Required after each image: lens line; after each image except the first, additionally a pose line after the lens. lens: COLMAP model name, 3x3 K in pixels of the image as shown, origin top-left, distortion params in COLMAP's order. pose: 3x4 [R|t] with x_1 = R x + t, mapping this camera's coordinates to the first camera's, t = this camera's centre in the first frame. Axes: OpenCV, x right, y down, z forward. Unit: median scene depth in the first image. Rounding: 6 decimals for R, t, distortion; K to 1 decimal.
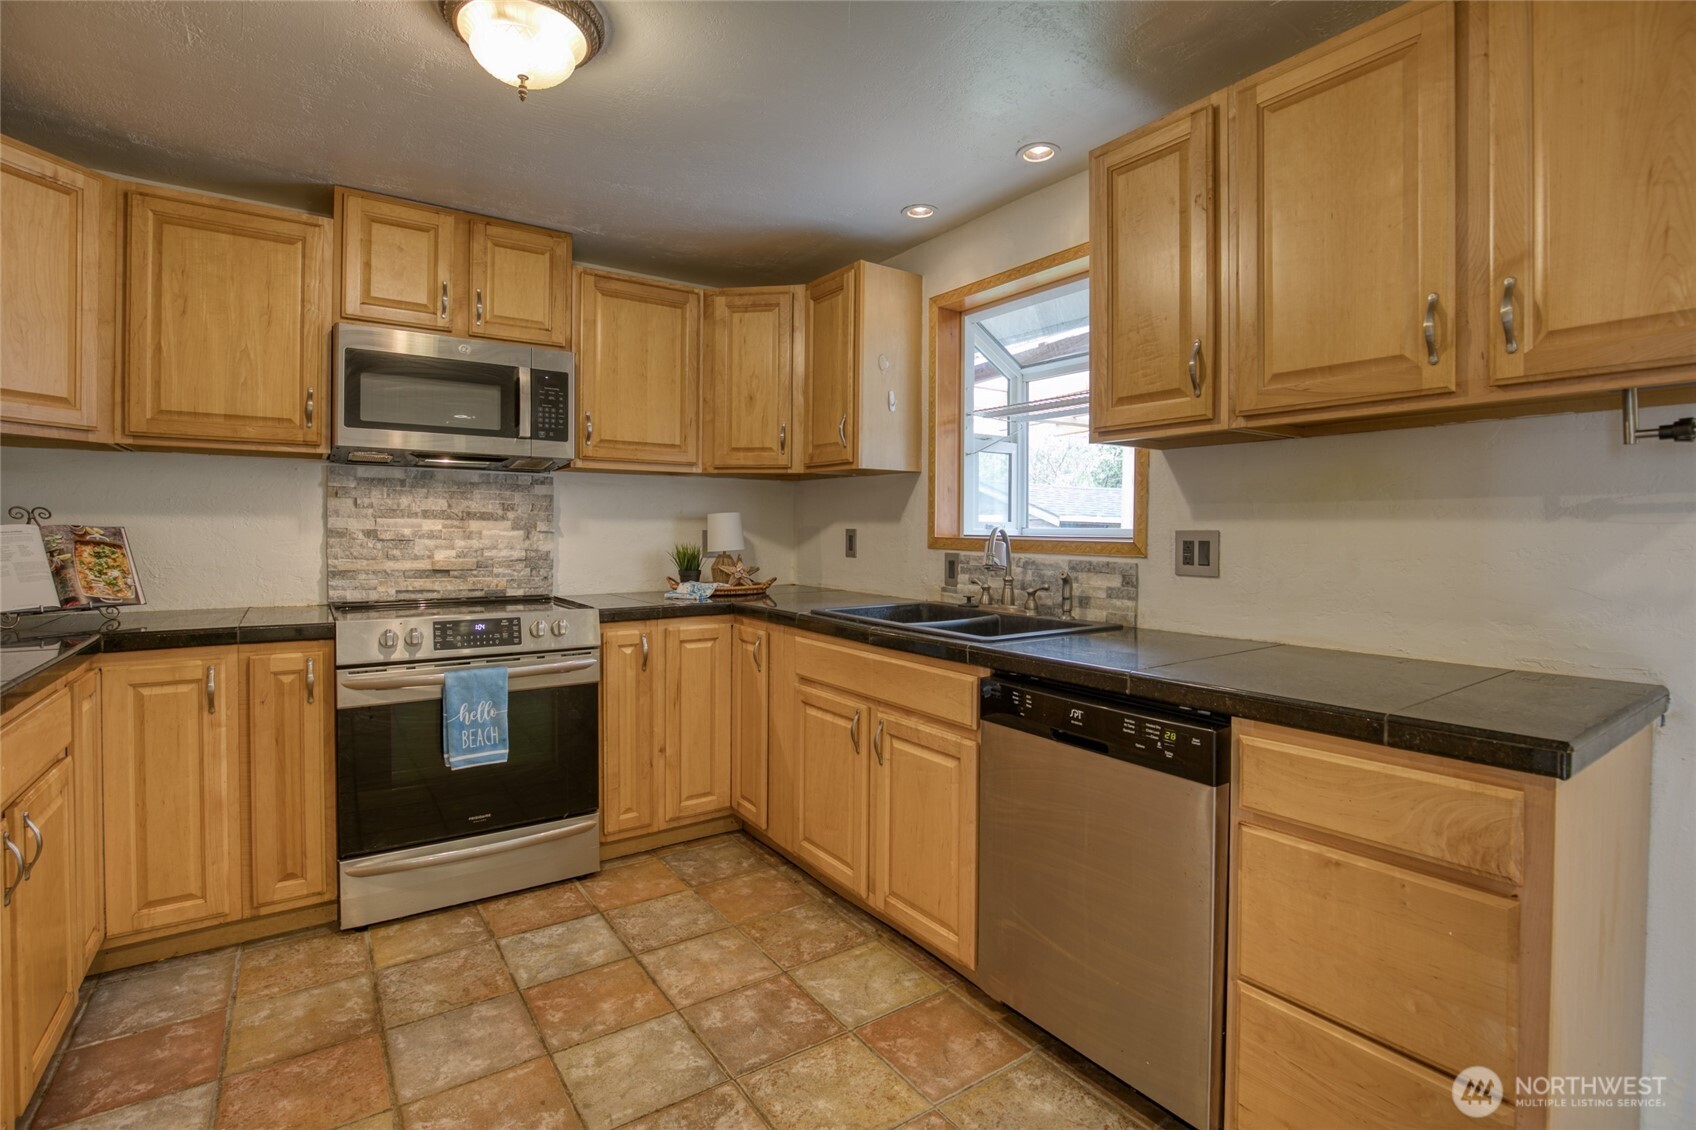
lens RADIAL K [[791.7, 0, 853.9], [0, 791.7, 542.3], [0, 0, 1]] dist [-0.032676, 0.005470]
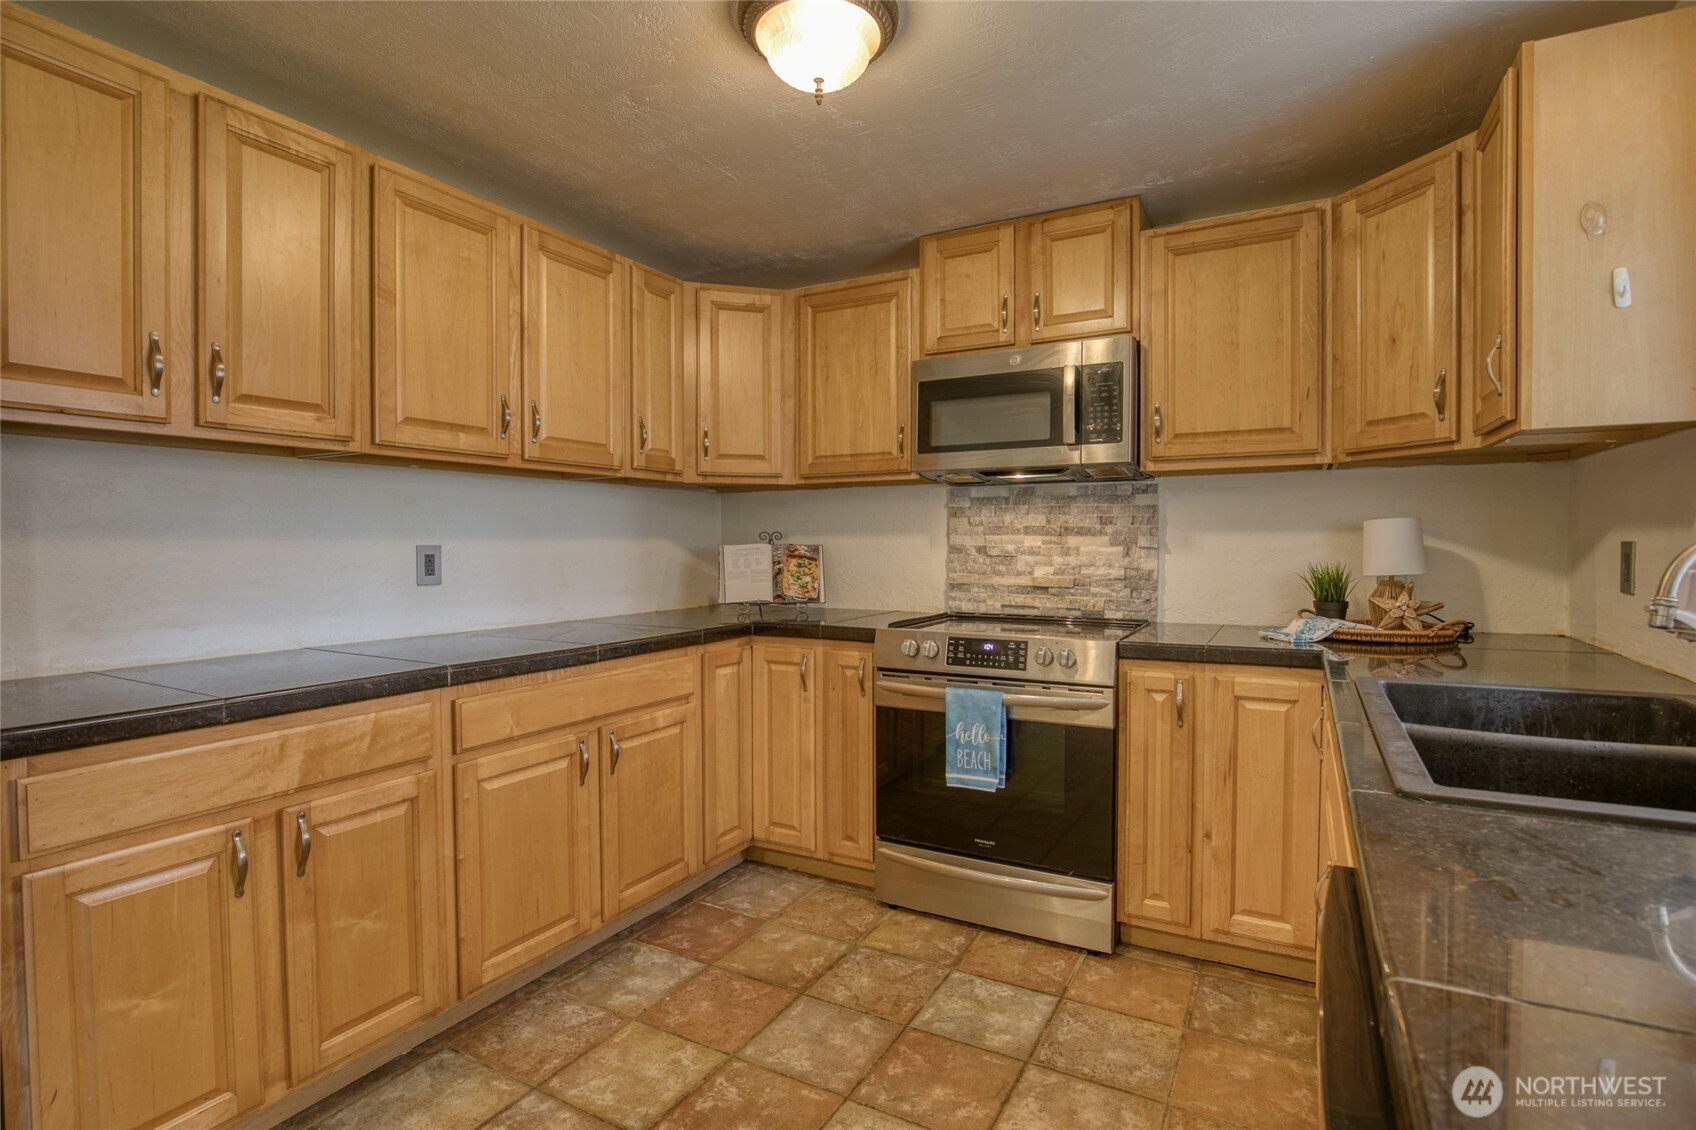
lens RADIAL K [[811.4, 0, 859.5], [0, 811.4, 565.8], [0, 0, 1]] dist [-0.037149, 0.008913]
pose [[0.444662, 0.017873, -0.895520, 0.309022], [-0.008231, 0.999840, 0.015868, -0.005673], [0.895660, 0.000315, 0.444738, 0.372903]]
